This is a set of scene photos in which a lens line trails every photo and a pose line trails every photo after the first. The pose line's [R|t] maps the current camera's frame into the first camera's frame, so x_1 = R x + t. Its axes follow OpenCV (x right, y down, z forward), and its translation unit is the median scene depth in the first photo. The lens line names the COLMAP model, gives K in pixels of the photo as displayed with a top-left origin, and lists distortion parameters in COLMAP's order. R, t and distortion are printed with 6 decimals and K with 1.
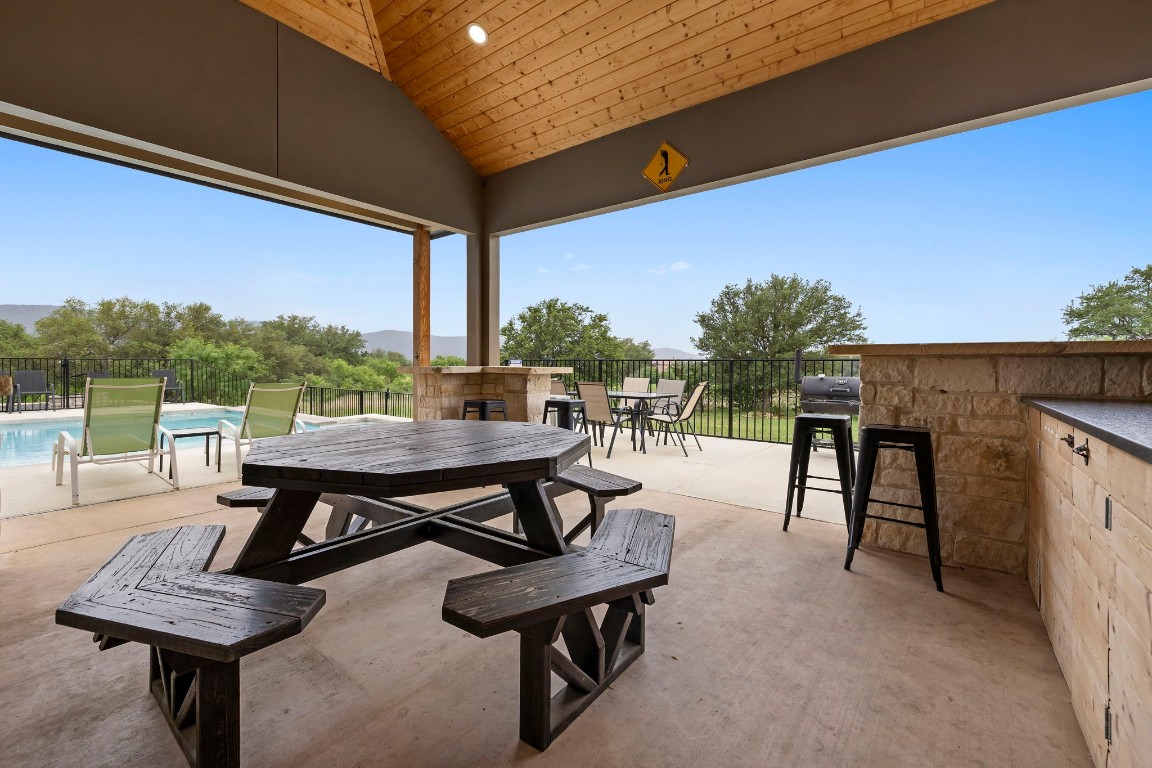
lens RADIAL K [[486.8, 0, 575.3], [0, 486.8, 365.7], [0, 0, 1]] dist [0.003797, -0.000234]
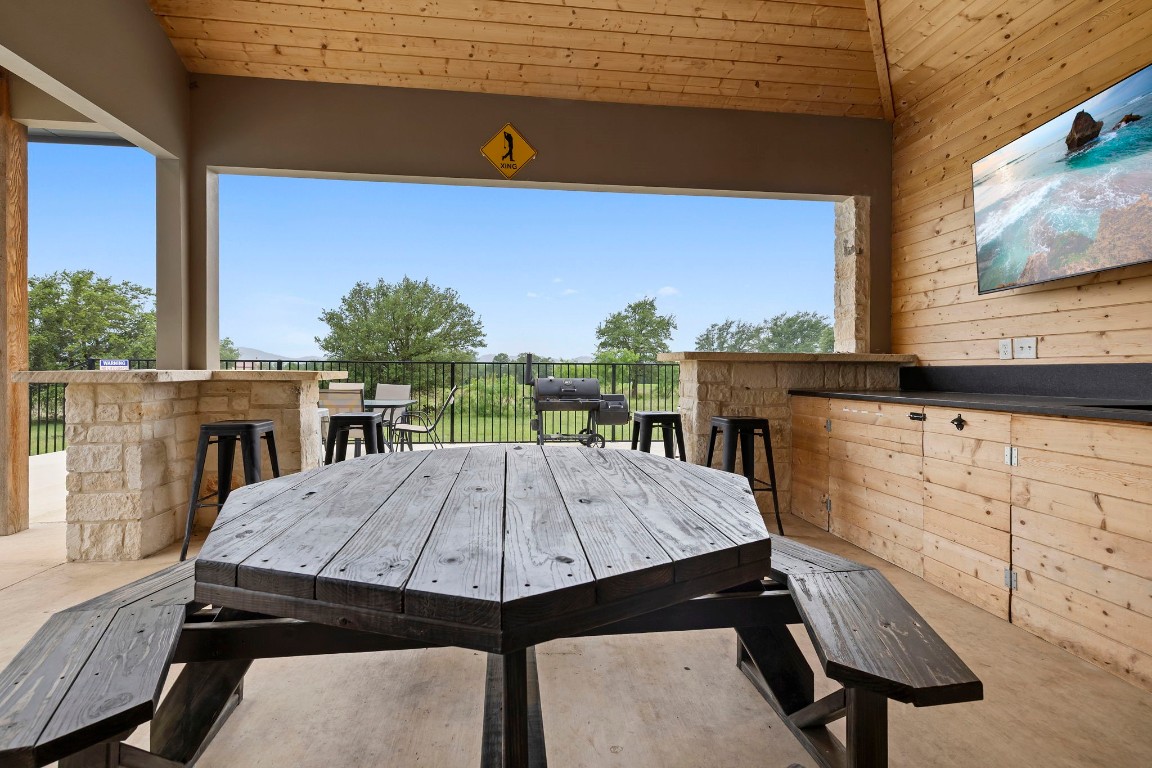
lens RADIAL K [[492.9, 0, 563.7], [0, 492.9, 368.1], [0, 0, 1]] dist [-0.002619, 0.008586]
pose [[0.721219, 0.000649, 0.692707, -0.290209], [-0.000486, 1.000000, -0.000431, -0.000844], [-0.692707, -0.000026, 0.721219, 0.199277]]
